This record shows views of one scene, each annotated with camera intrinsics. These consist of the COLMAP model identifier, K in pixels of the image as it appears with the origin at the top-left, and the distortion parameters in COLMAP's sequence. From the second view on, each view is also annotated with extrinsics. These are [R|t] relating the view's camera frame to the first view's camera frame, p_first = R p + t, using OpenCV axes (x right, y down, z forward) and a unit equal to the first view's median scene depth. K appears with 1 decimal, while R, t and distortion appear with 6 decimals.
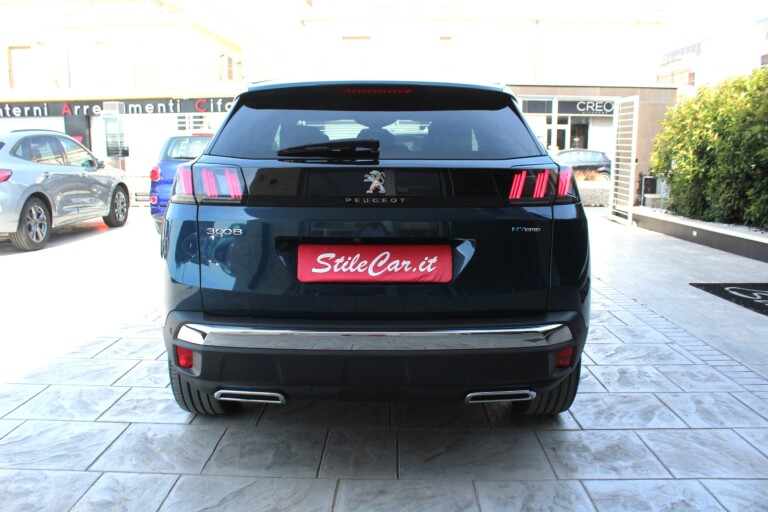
lens RADIAL K [[648.6, 0, 394.1], [0, 648.6, 254.0], [0, 0, 1]] dist [-0.060727, -0.003057]
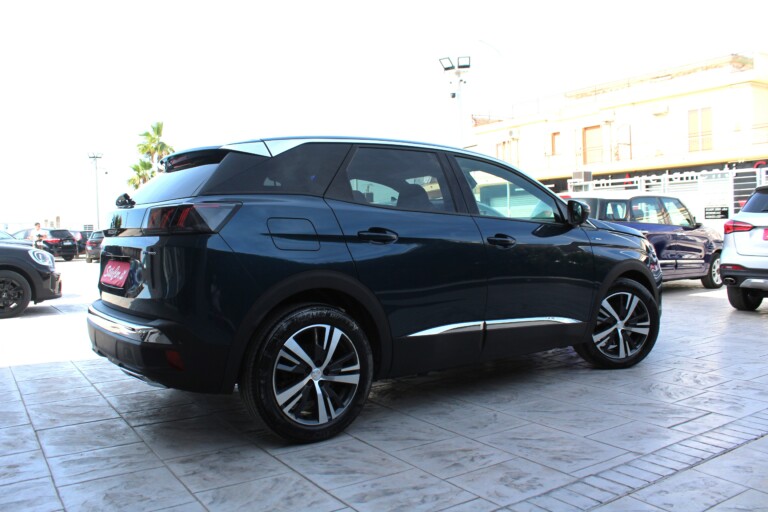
lens RADIAL K [[628.0, 0, 384.0], [0, 628.0, 256.0], [0, 0, 1]] dist [-0.060738, 0.003978]
pose [[0.546448, 0.009145, -0.837443, 0.353885], [-0.084400, 0.995451, -0.044202, -0.012221], [0.833229, 0.094835, 0.544734, 0.143797]]
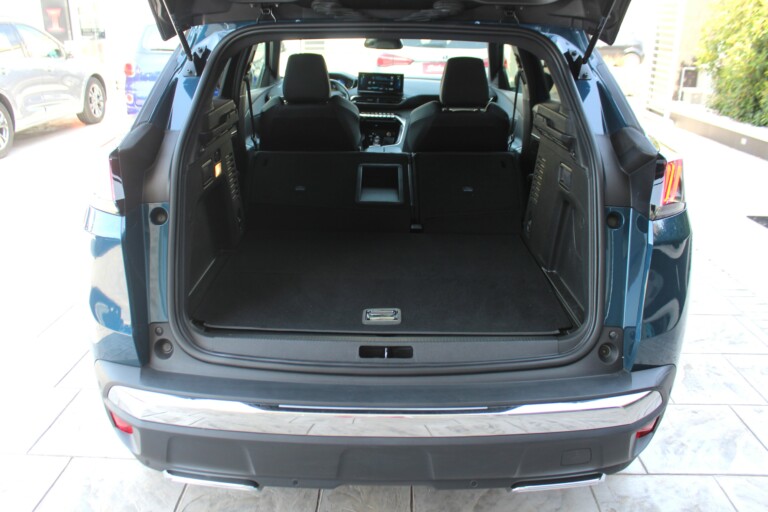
lens RADIAL K [[670.8, 0, 384.0], [0, 670.8, 256.0], [0, 0, 1]] dist [-0.051584, 0.013412]
pose [[0.999700, 0.013950, -0.020136, -0.004038], [-0.010115, 0.983735, 0.179341, -0.034881], [0.022310, -0.179083, 0.983581, 0.067724]]
